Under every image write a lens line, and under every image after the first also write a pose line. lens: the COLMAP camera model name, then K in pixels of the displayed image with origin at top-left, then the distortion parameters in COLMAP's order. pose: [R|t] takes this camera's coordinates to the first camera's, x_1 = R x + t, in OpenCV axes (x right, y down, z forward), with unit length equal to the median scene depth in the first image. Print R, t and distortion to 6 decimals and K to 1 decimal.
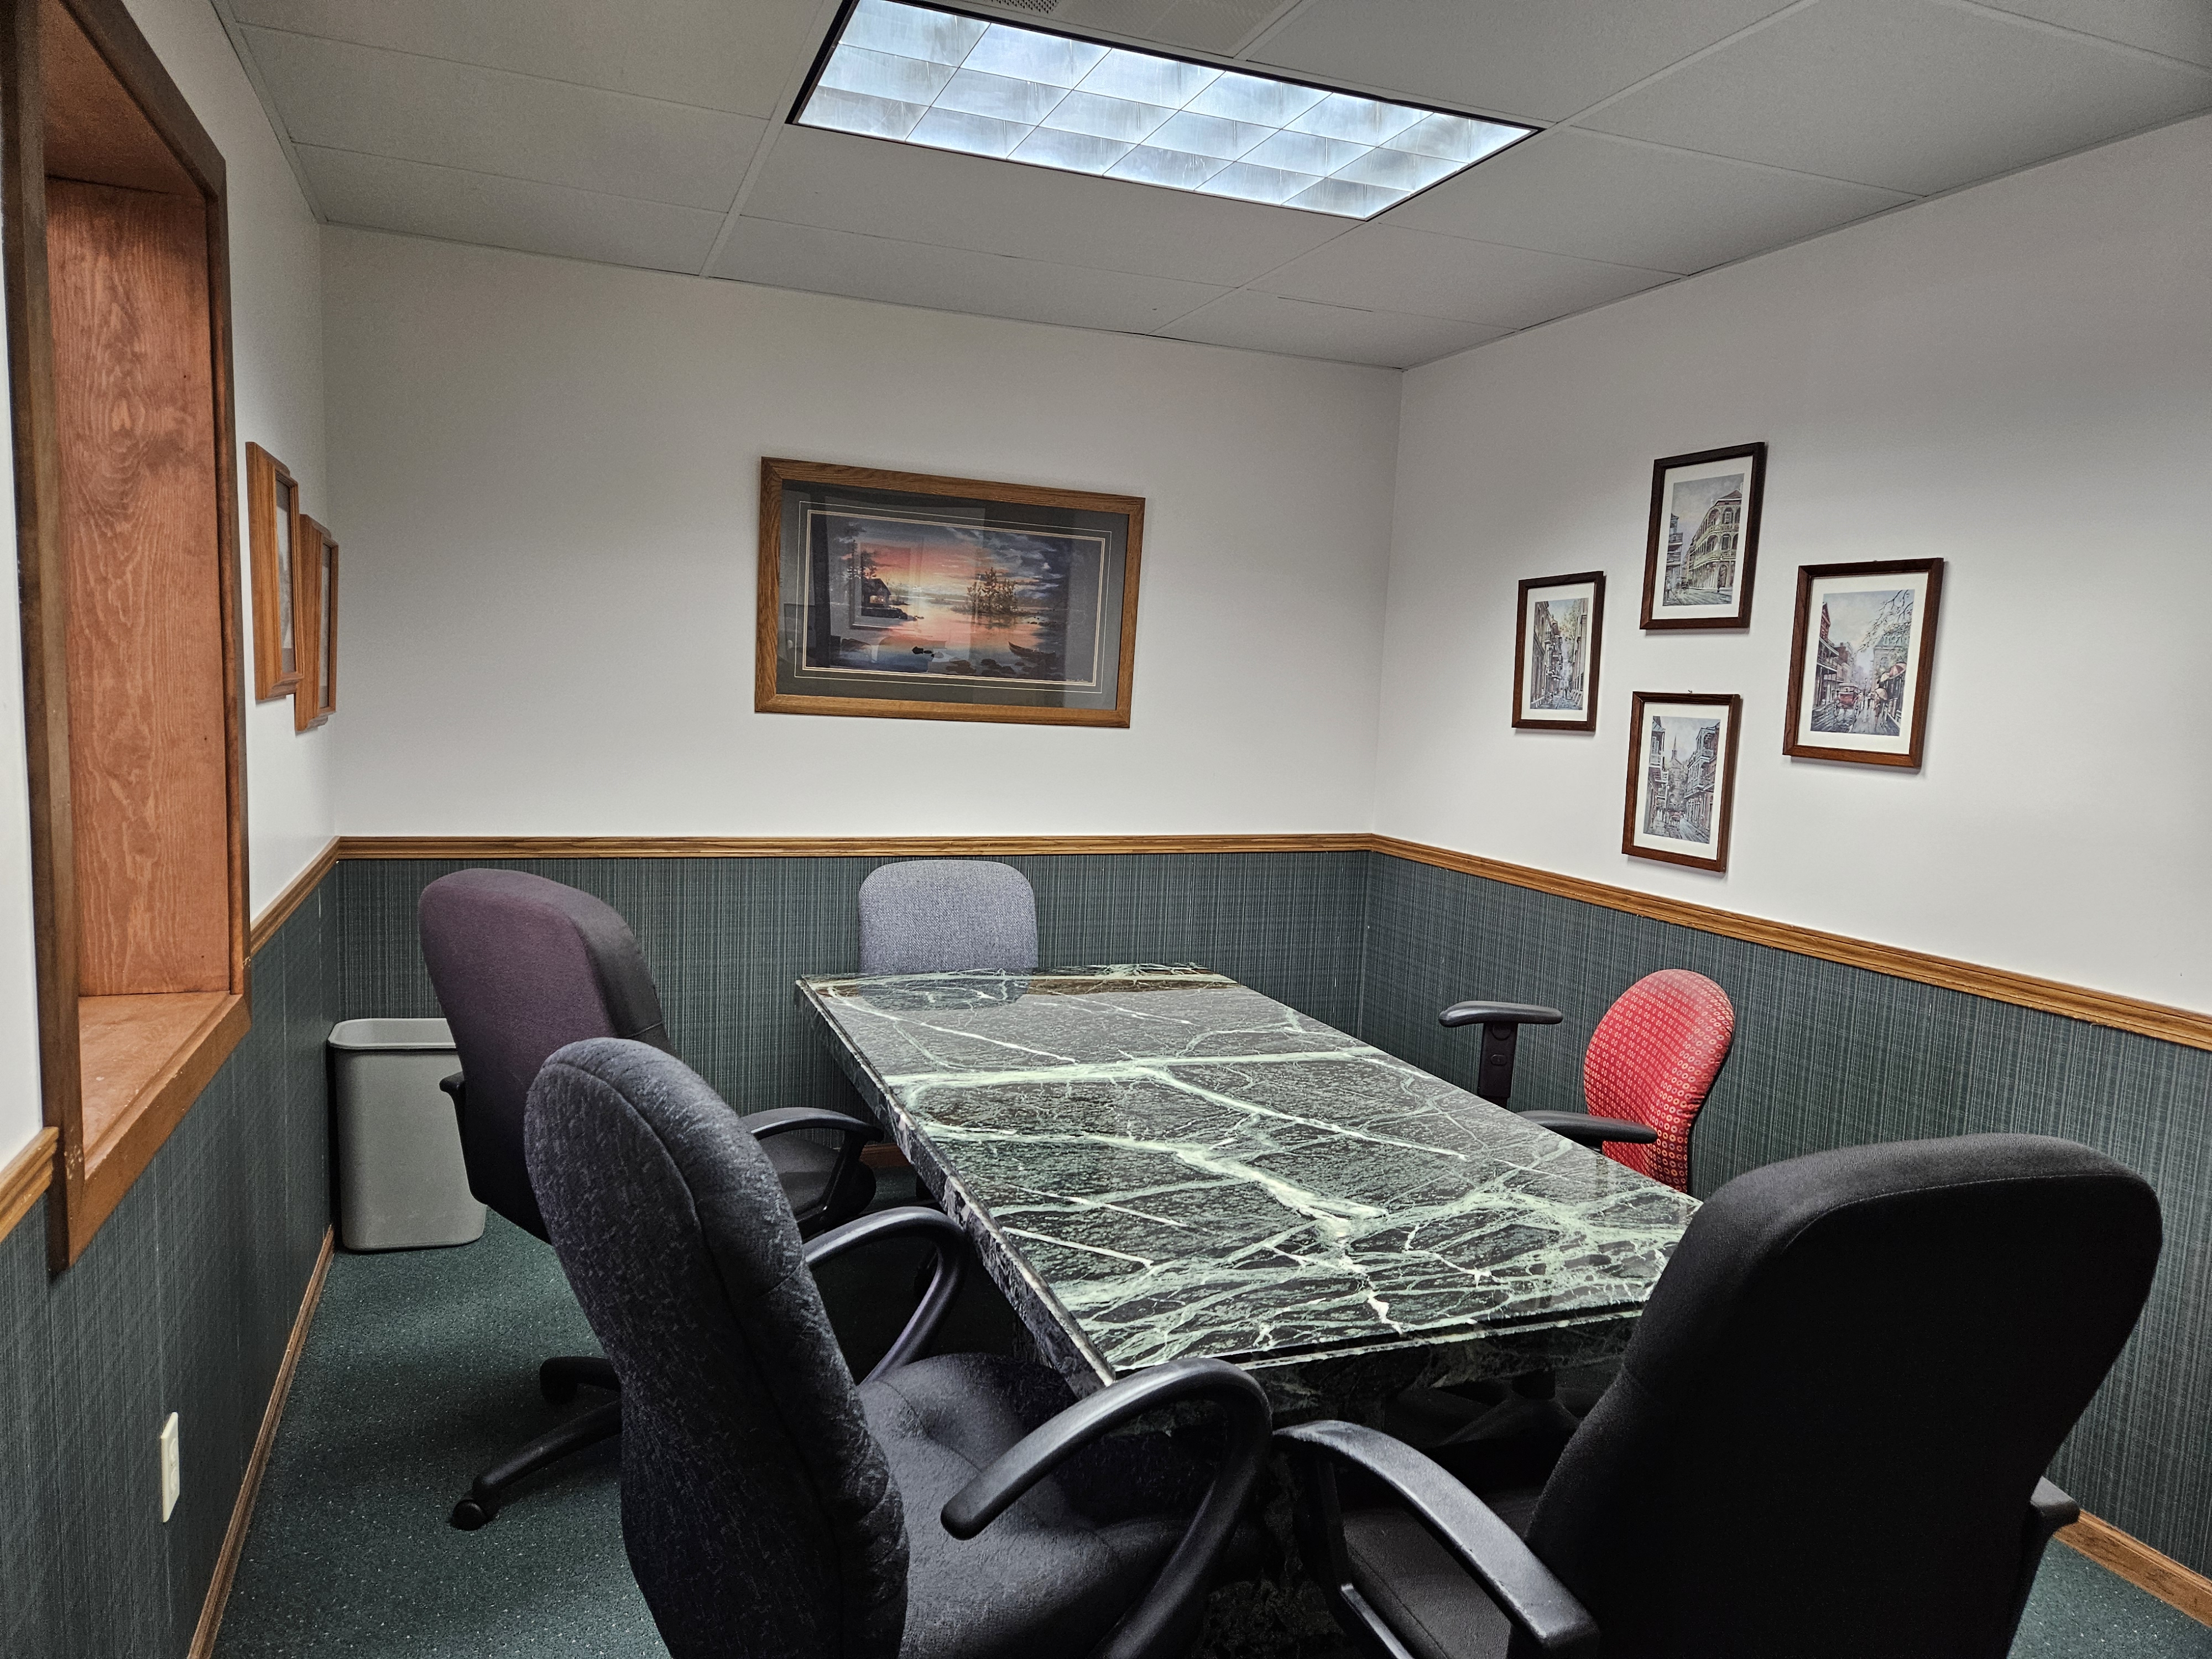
lens RADIAL K [[1476.5, 0, 1106.6], [0, 1476.5, 844.1], [0, 0, 1]] dist [0.066488, -0.004435]
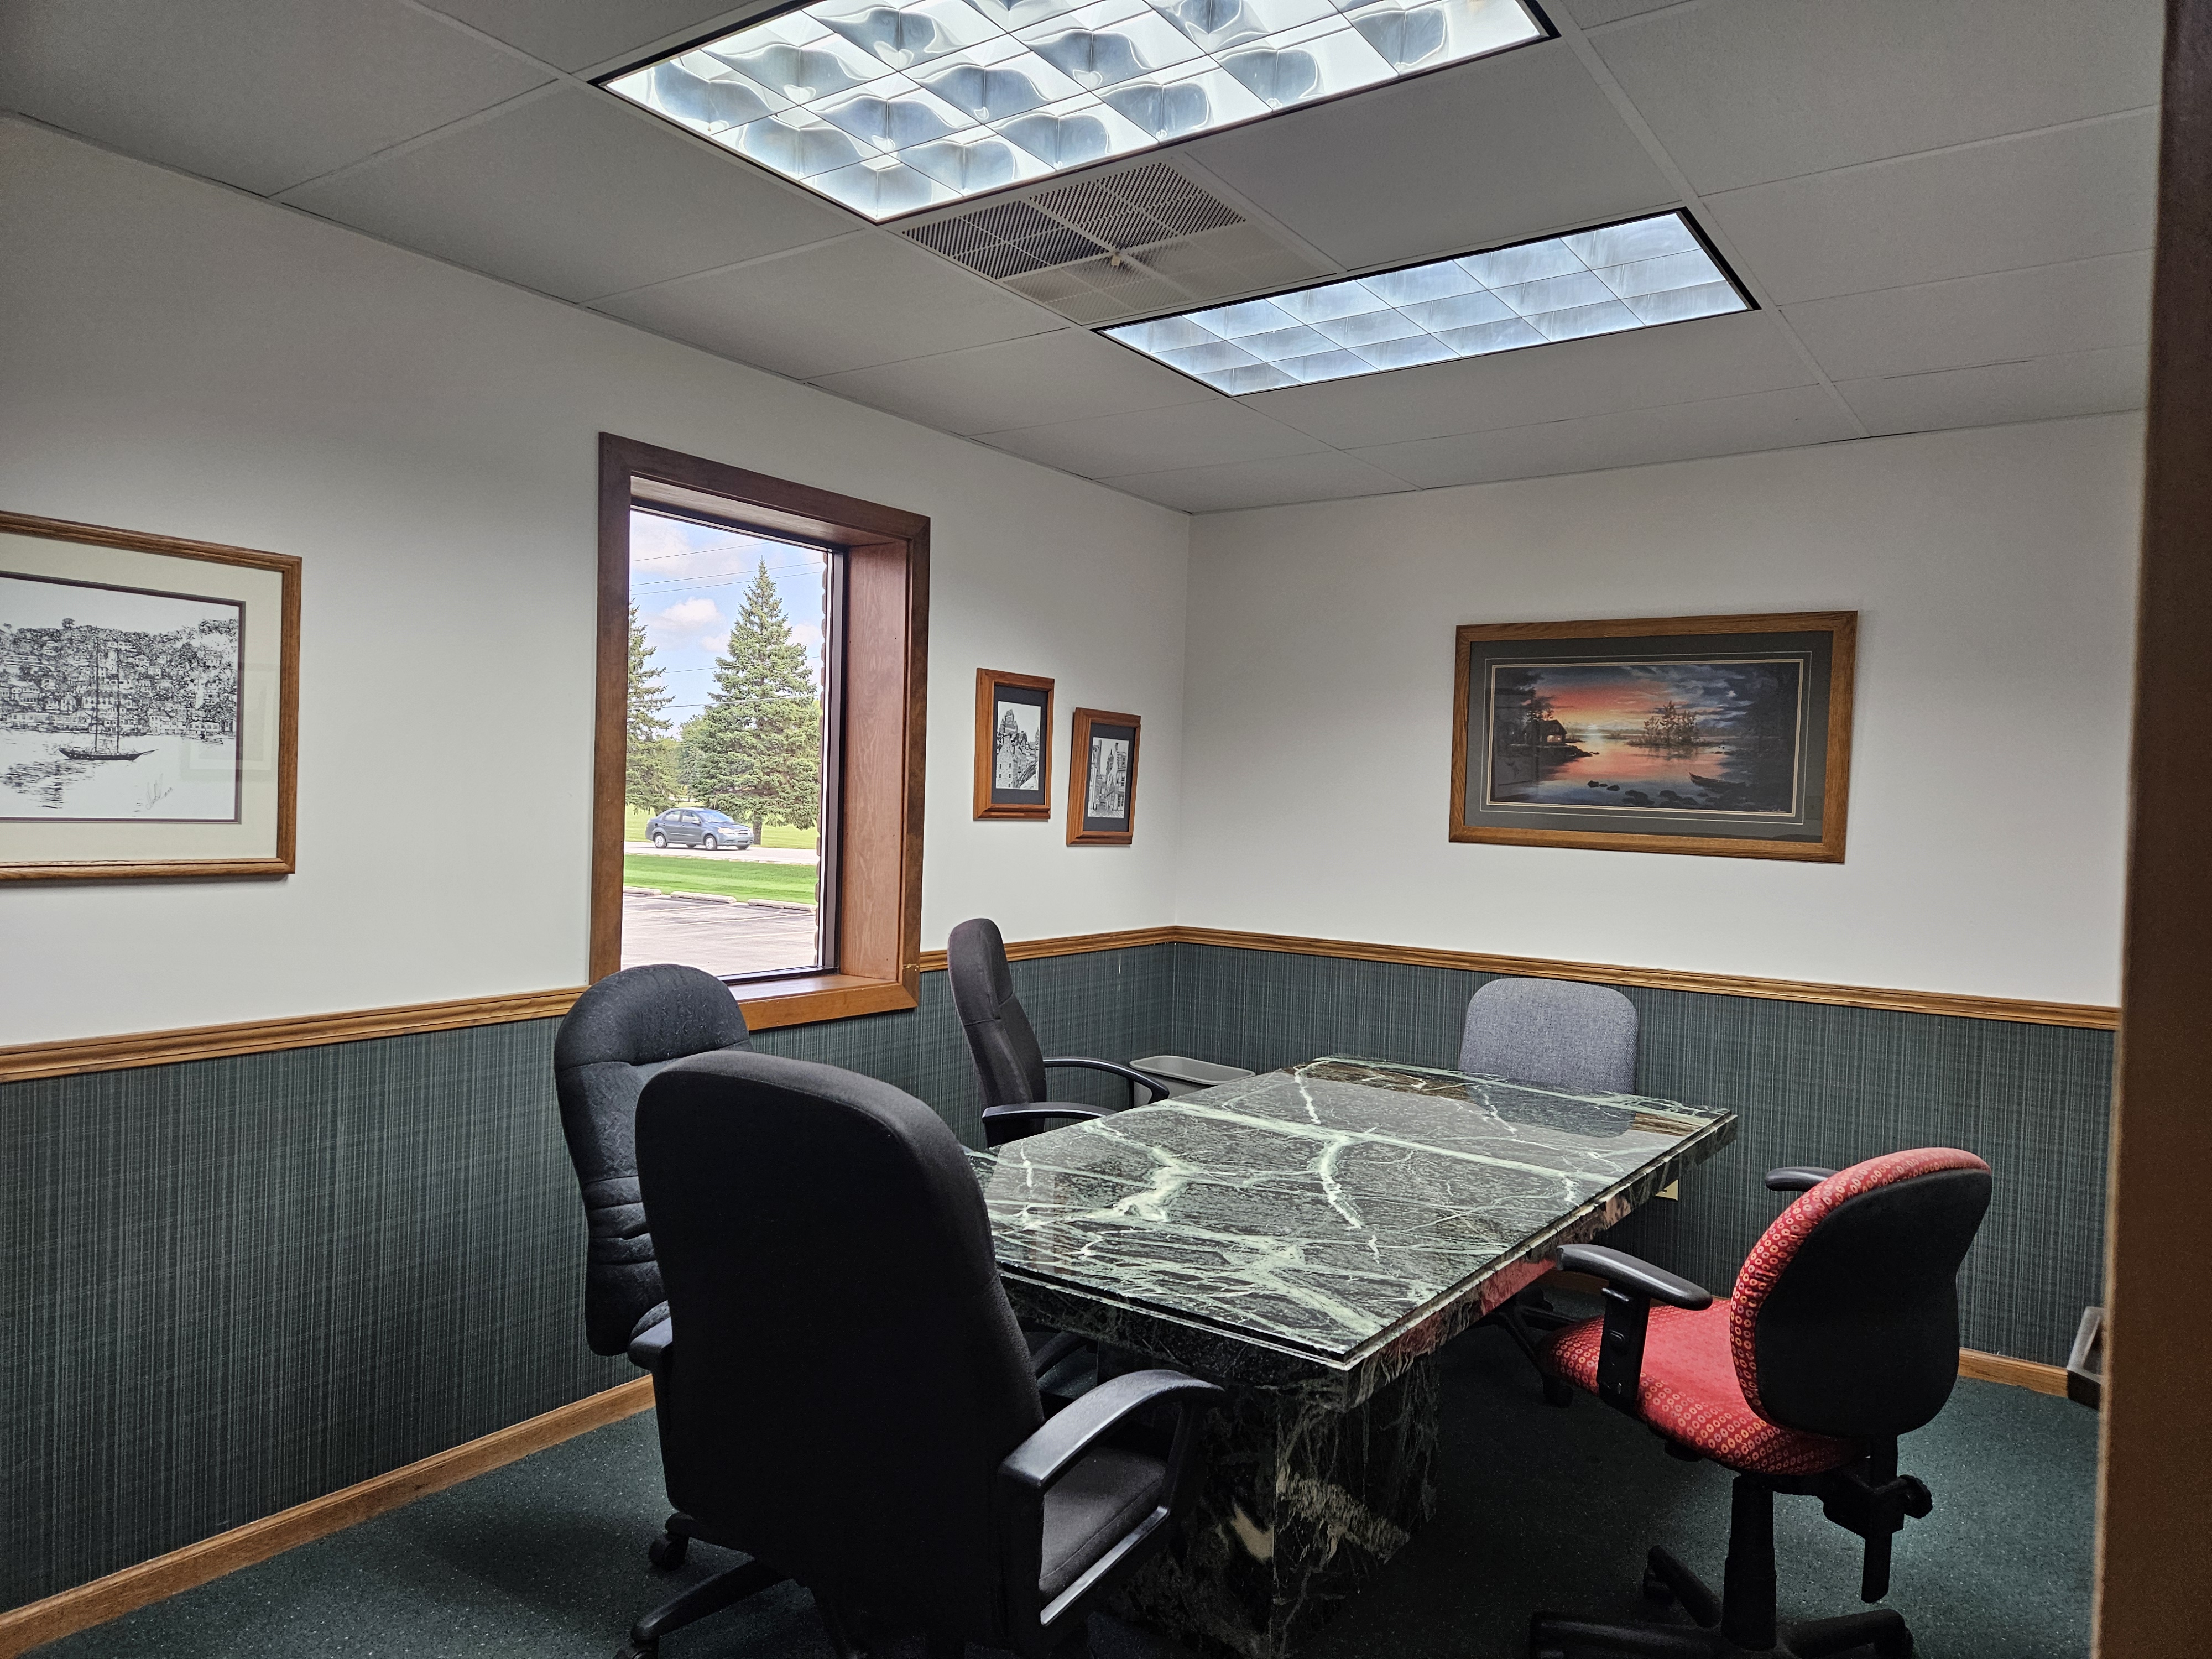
lens RADIAL K [[1476.5, 0, 1104.6], [0, 1476.5, 826.6], [0, 0, 1]] dist [0.066488, -0.004435]
pose [[0.553259, -0.010536, -0.832943, 0.889693], [-0.102794, 0.991414, -0.080819, 0.031252], [0.826643, 0.130336, 0.547426, 0.224306]]
